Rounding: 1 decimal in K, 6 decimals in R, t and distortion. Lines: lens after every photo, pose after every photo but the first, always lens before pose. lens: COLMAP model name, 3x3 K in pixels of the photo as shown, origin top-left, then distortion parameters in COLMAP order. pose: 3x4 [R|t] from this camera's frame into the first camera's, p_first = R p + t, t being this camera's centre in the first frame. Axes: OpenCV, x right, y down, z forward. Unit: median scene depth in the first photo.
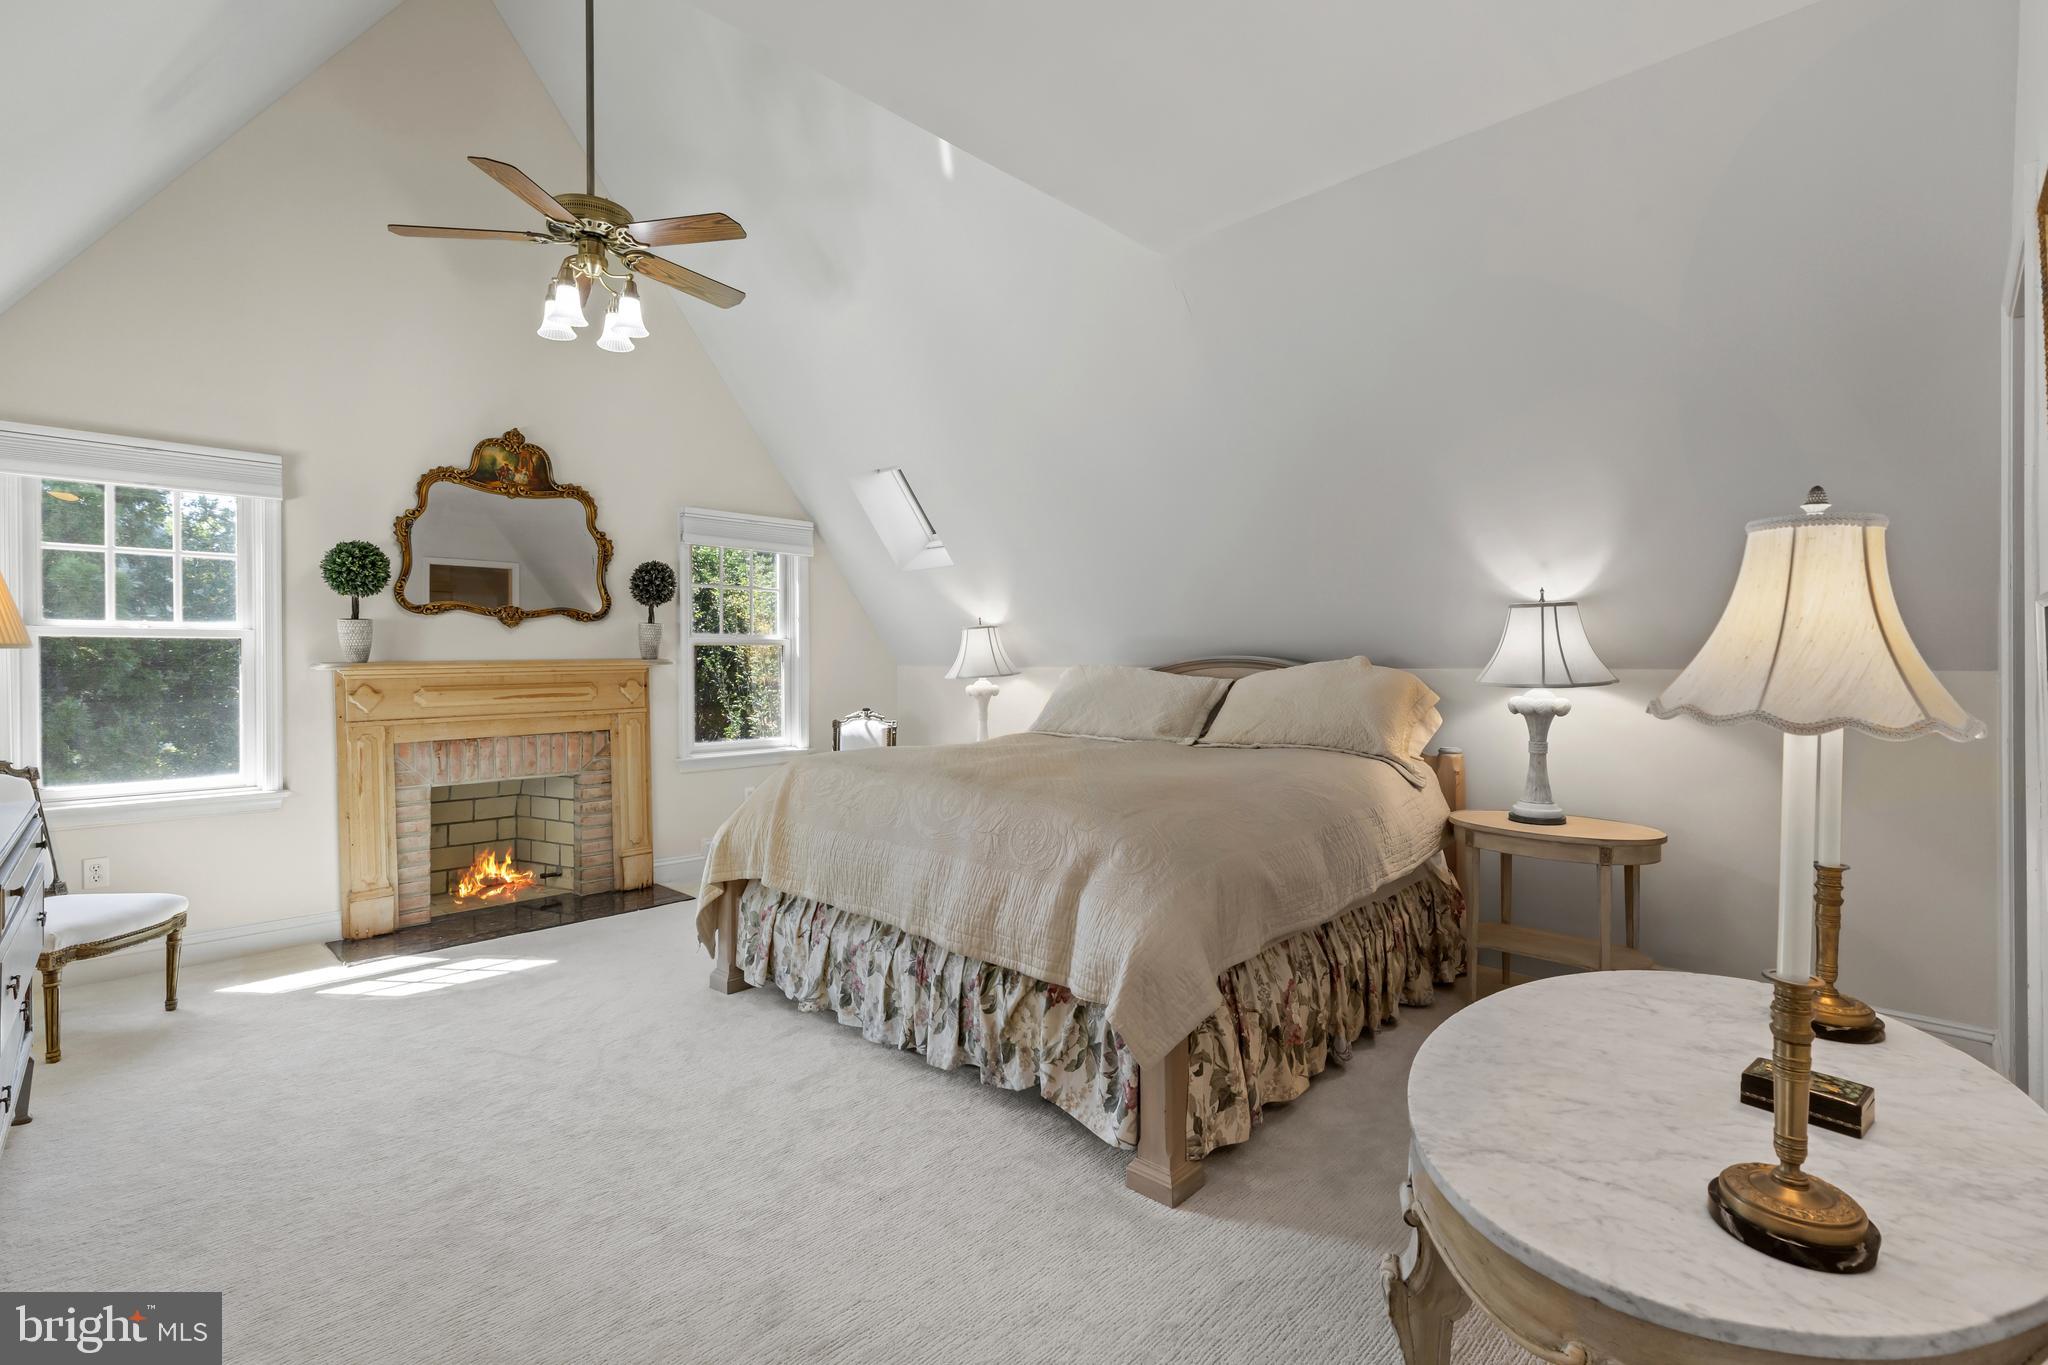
lens RADIAL K [[742.4, 0, 1039.8], [0, 742.4, 671.0], [0, 0, 1]] dist [0.000271, -0.000117]
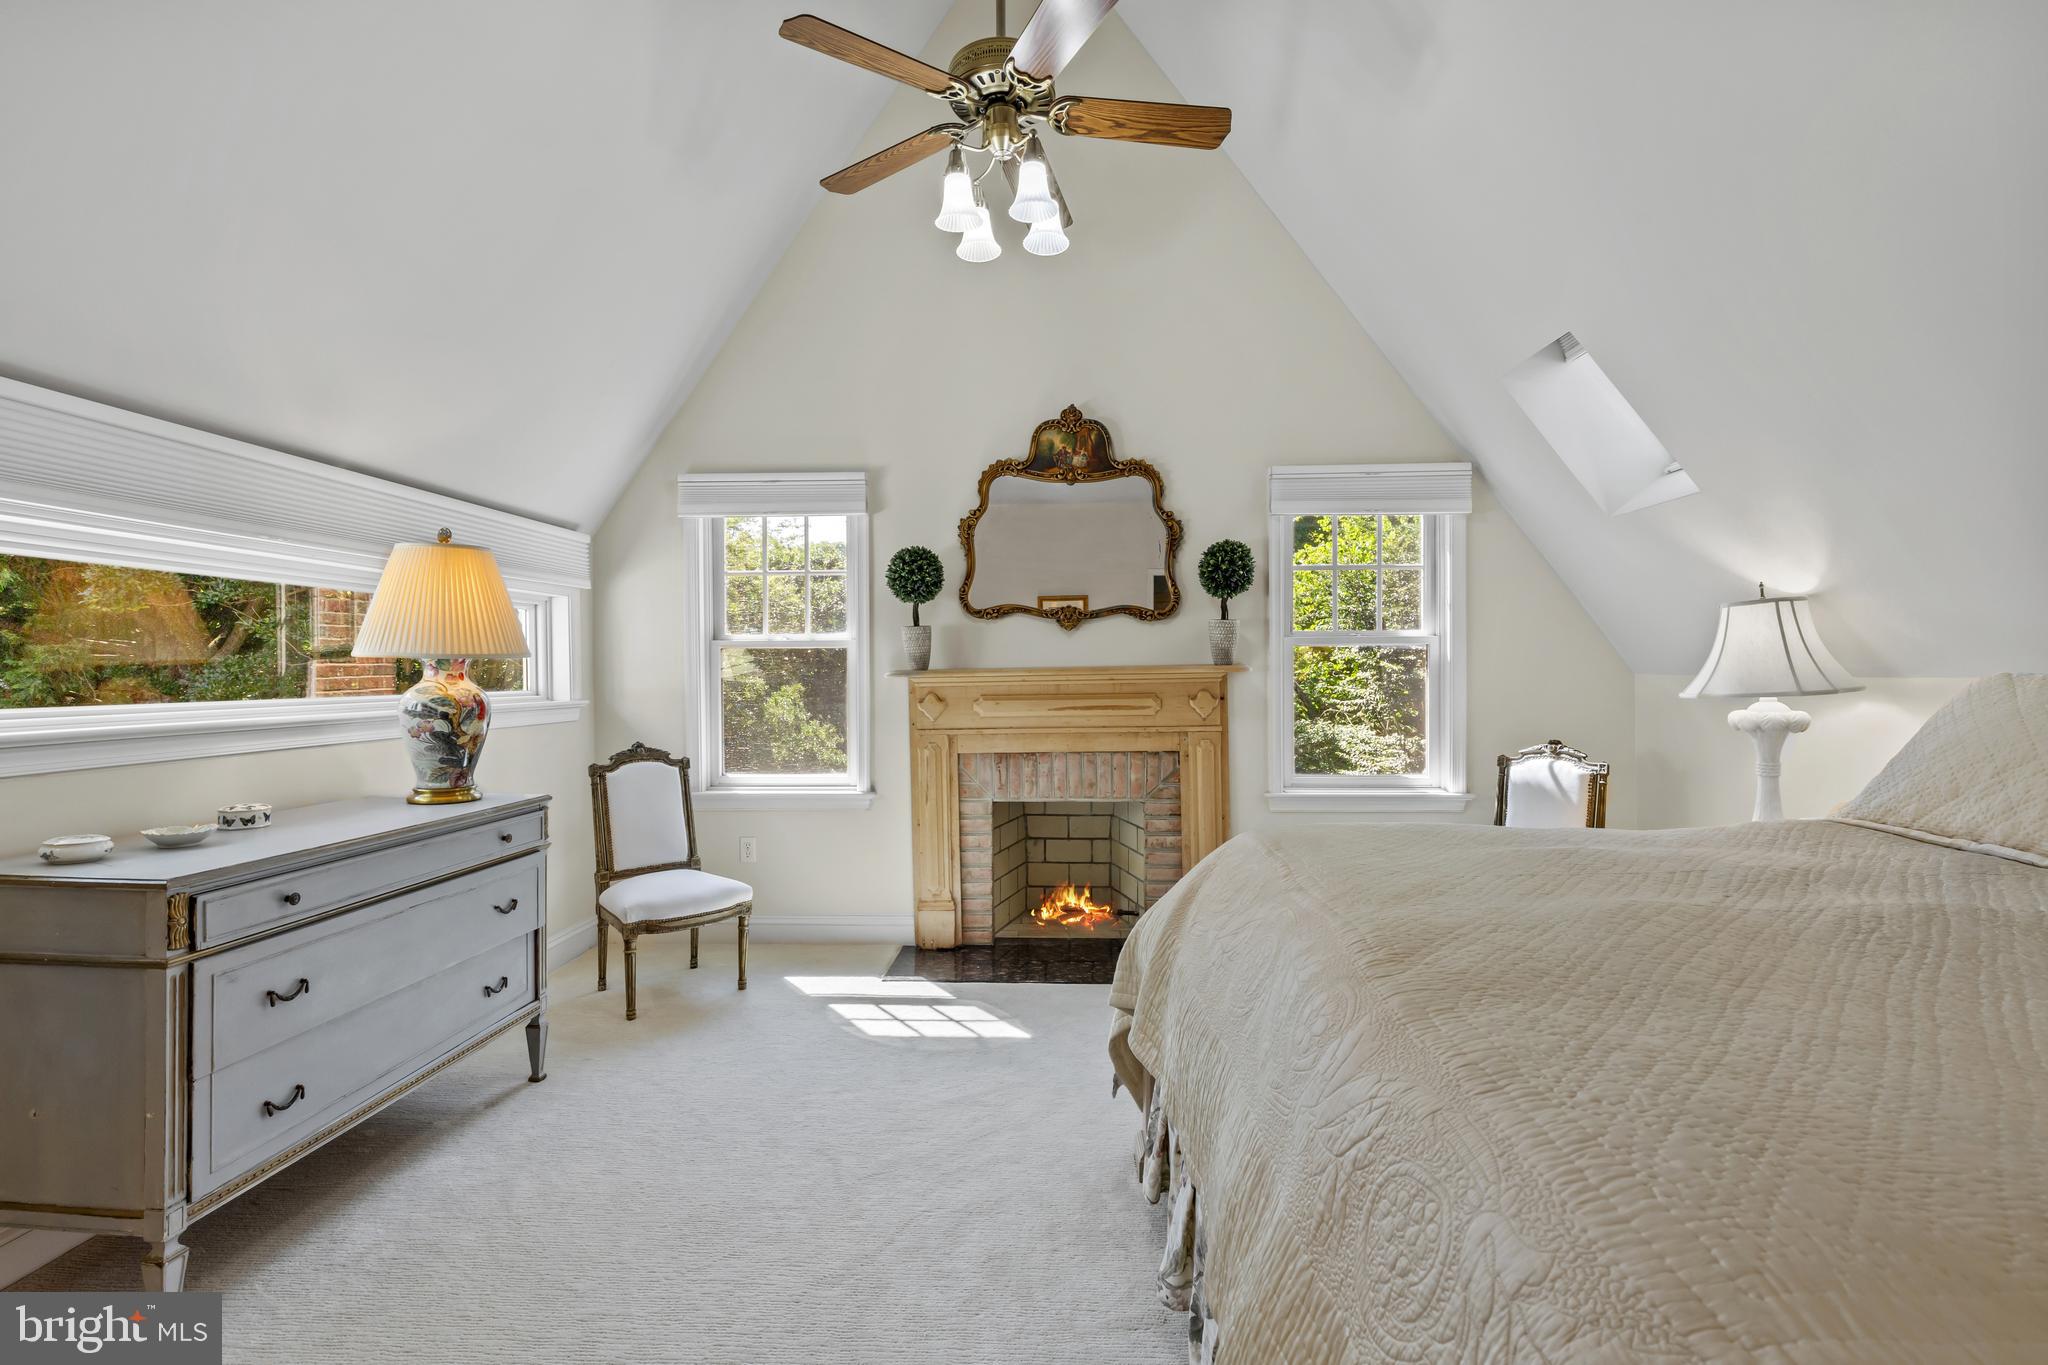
lens RADIAL K [[925.7, 0, 1003.5], [0, 925.7, 680.1], [0, 0, 1]] dist [0.008413, -0.003279]
pose [[0.681807, 0.007079, -0.731498, 0.047950], [-0.006471, 0.999972, 0.003646, -0.002687], [0.731503, 0.002247, 0.681834, 0.196642]]
